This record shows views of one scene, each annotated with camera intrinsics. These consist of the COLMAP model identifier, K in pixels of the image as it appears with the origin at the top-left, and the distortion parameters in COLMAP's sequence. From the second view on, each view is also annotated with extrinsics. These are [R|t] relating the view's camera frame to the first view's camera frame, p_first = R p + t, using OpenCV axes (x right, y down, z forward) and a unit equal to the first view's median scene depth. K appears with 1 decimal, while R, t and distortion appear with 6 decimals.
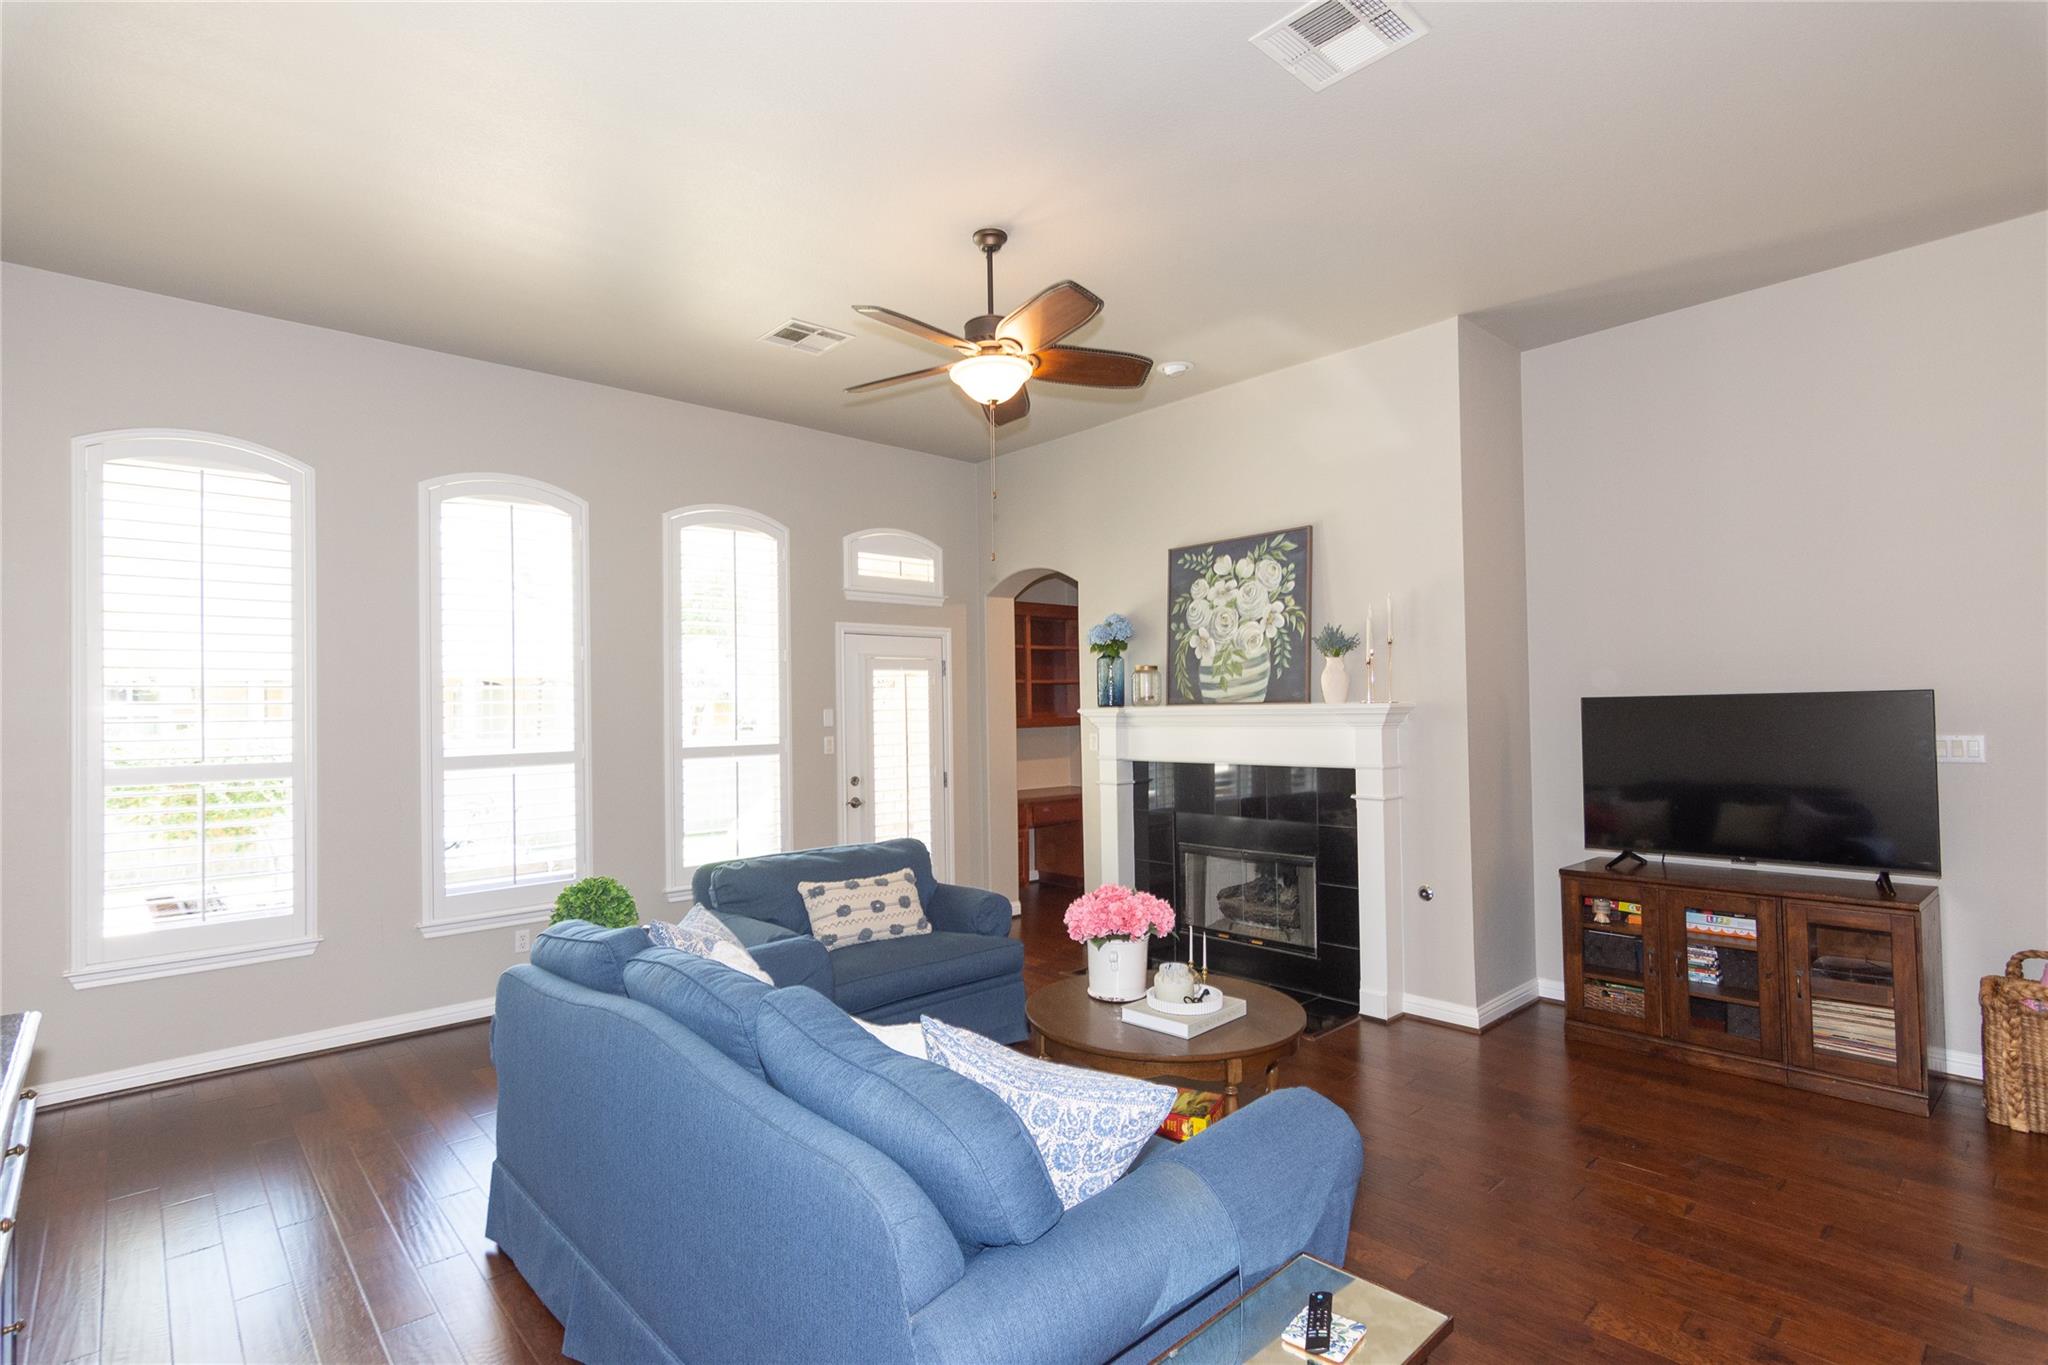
lens RADIAL K [[995.3, 0, 1014.1], [0, 995.3, 687.7], [0, 0, 1]] dist [-0.000581, 0.000788]
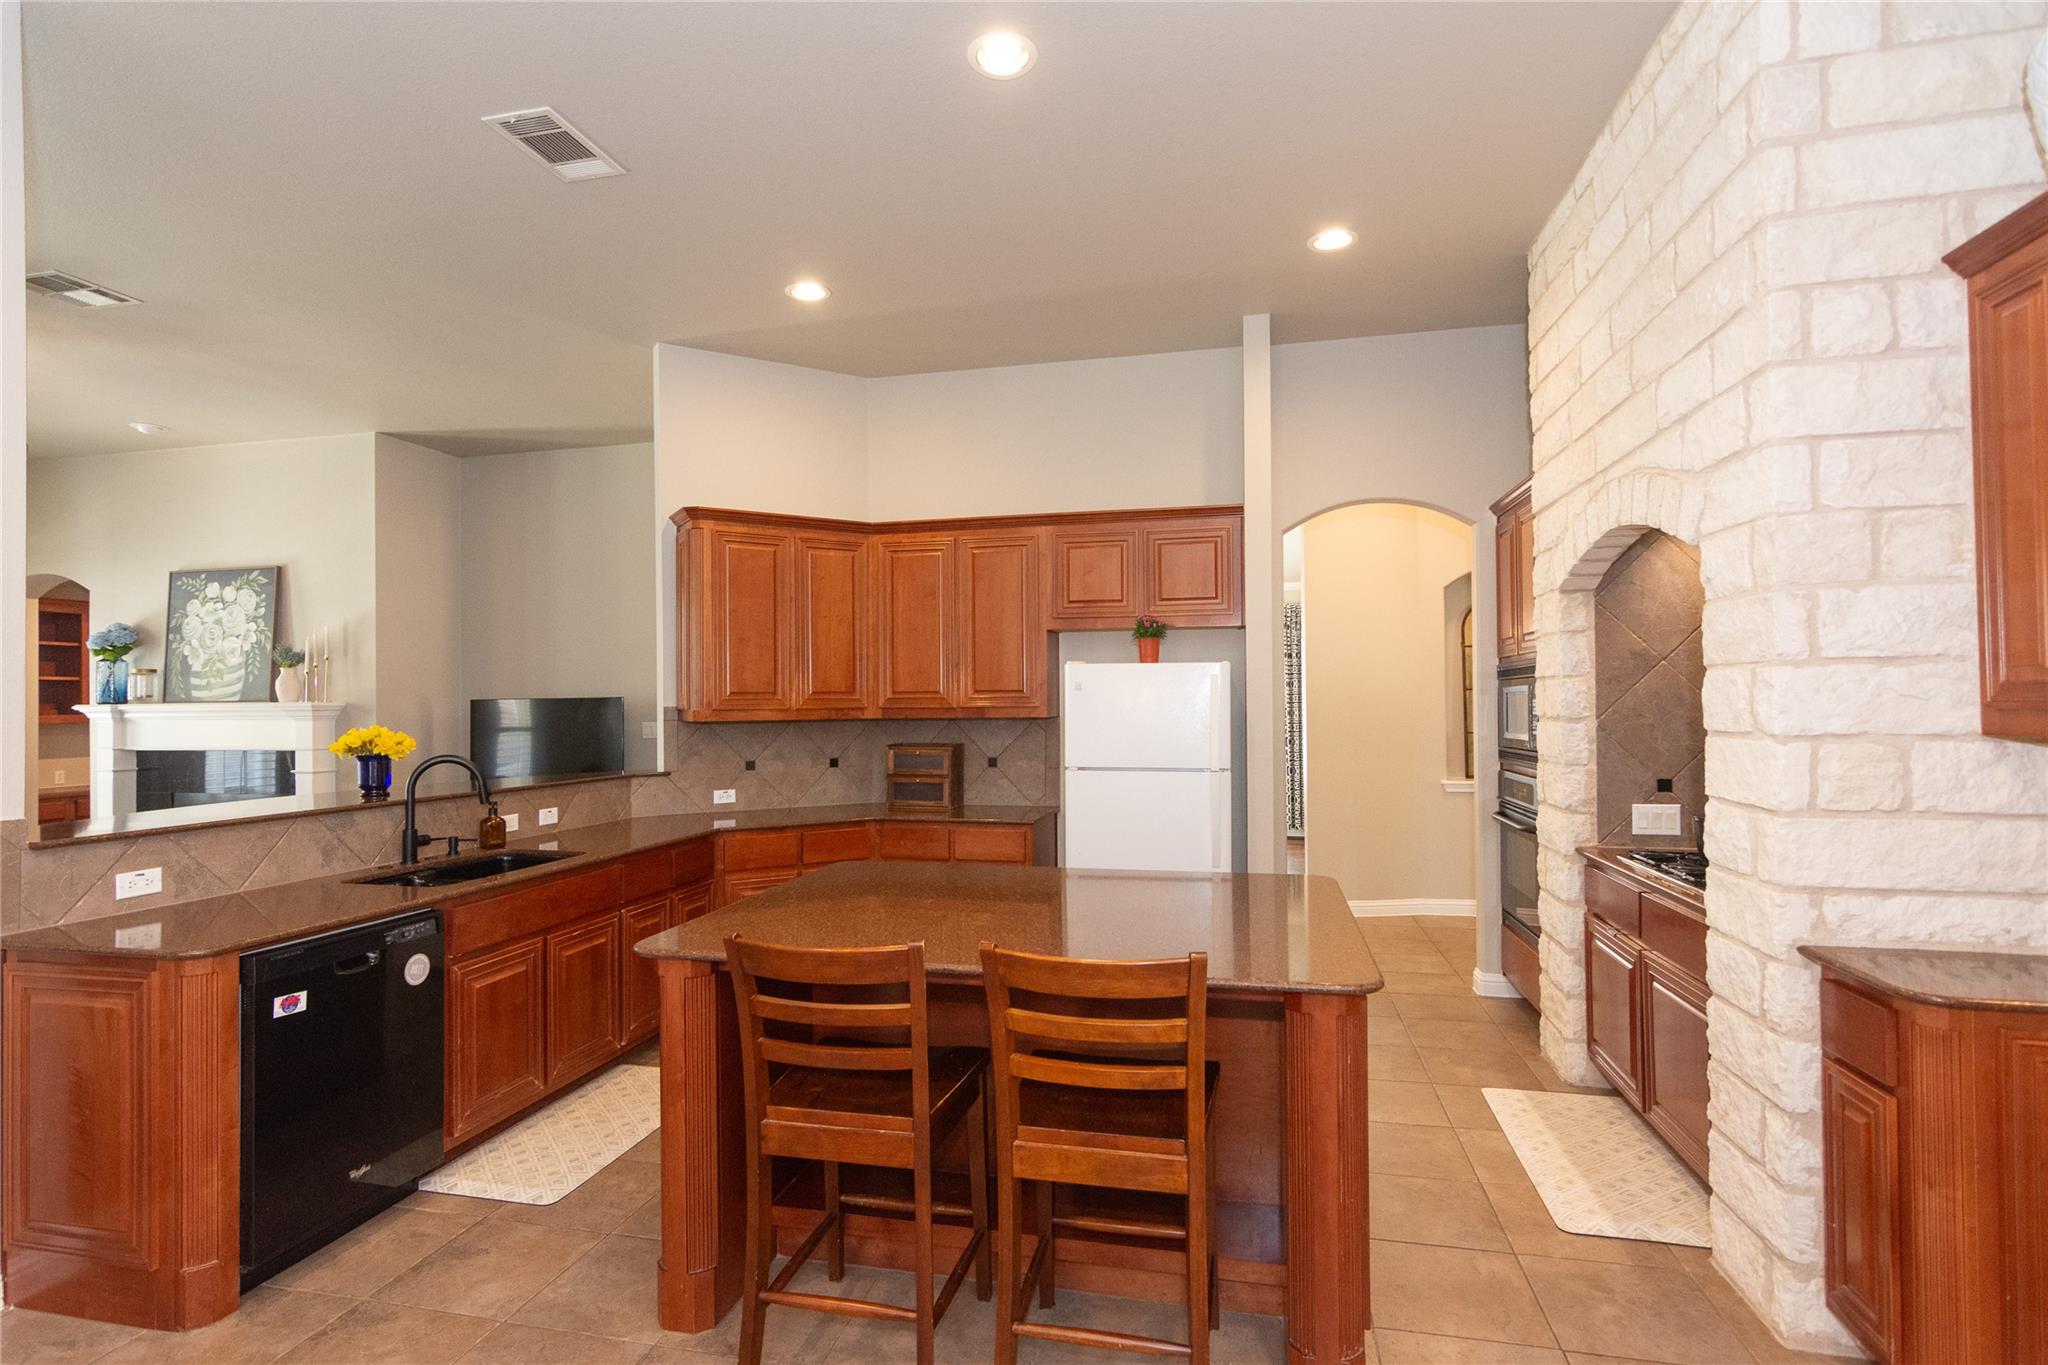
lens RADIAL K [[995.3, 0, 1014.1], [0, 995.3, 687.7], [0, 0, 1]] dist [-0.000581, 0.000788]
pose [[0.820504, 0.012274, 0.571509, 0.318763], [-0.014550, 0.999894, -0.000585, -0.015289], [-0.571455, -0.007836, 0.820596, -0.577154]]
